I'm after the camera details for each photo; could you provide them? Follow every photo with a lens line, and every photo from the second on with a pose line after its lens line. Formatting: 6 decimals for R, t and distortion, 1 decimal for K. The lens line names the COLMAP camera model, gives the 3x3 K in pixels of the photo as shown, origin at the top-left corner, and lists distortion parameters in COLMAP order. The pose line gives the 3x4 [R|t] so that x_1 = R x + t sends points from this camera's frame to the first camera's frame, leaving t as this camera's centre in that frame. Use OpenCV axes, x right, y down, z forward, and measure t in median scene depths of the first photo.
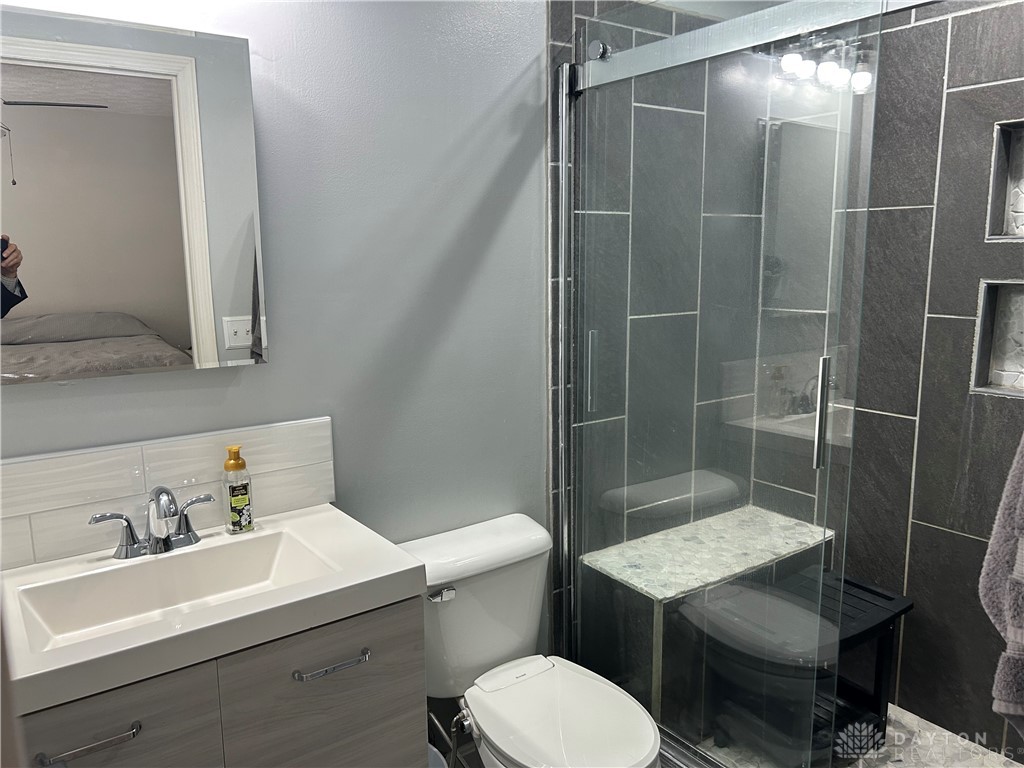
lens RADIAL K [[776.2, 0, 513.1], [0, 776.2, 384.3], [0, 0, 1]] dist [0.057039, -0.053334]
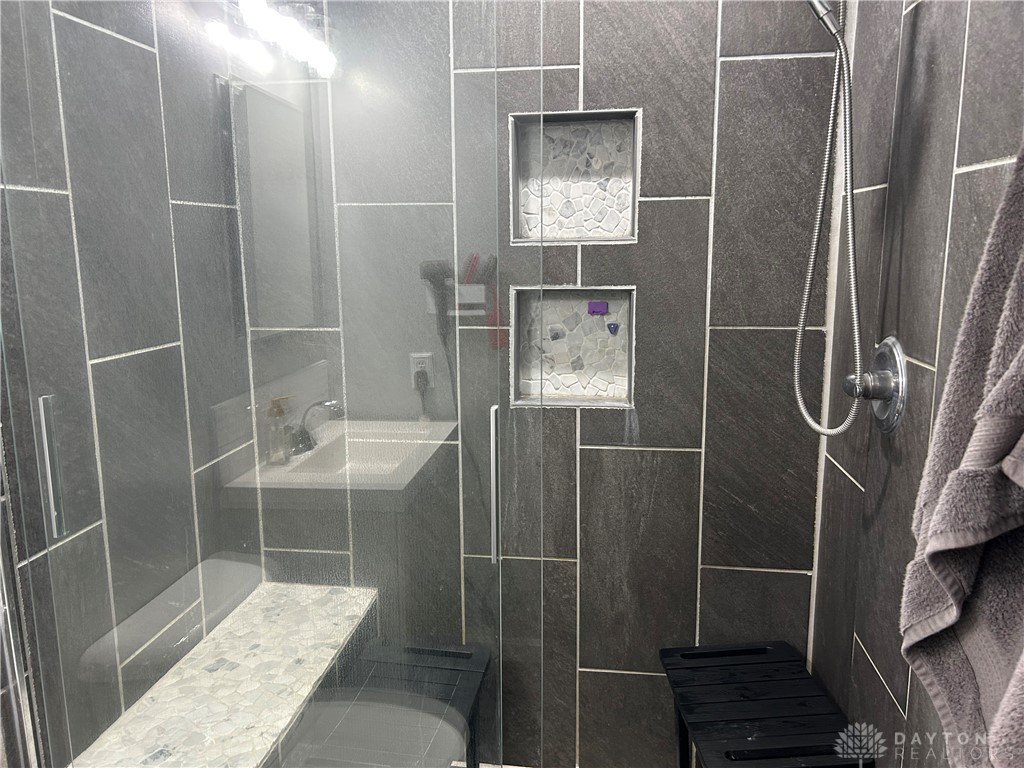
lens RADIAL K [[776.2, 0, 505.4], [0, 776.2, 384.2], [0, 0, 1]] dist [0.057039, -0.053334]
pose [[0.699160, -0.124882, 0.703975, -0.060199], [0.124390, 0.990858, 0.052234, -0.061411], [-0.704062, 0.051048, 0.708302, 0.334415]]
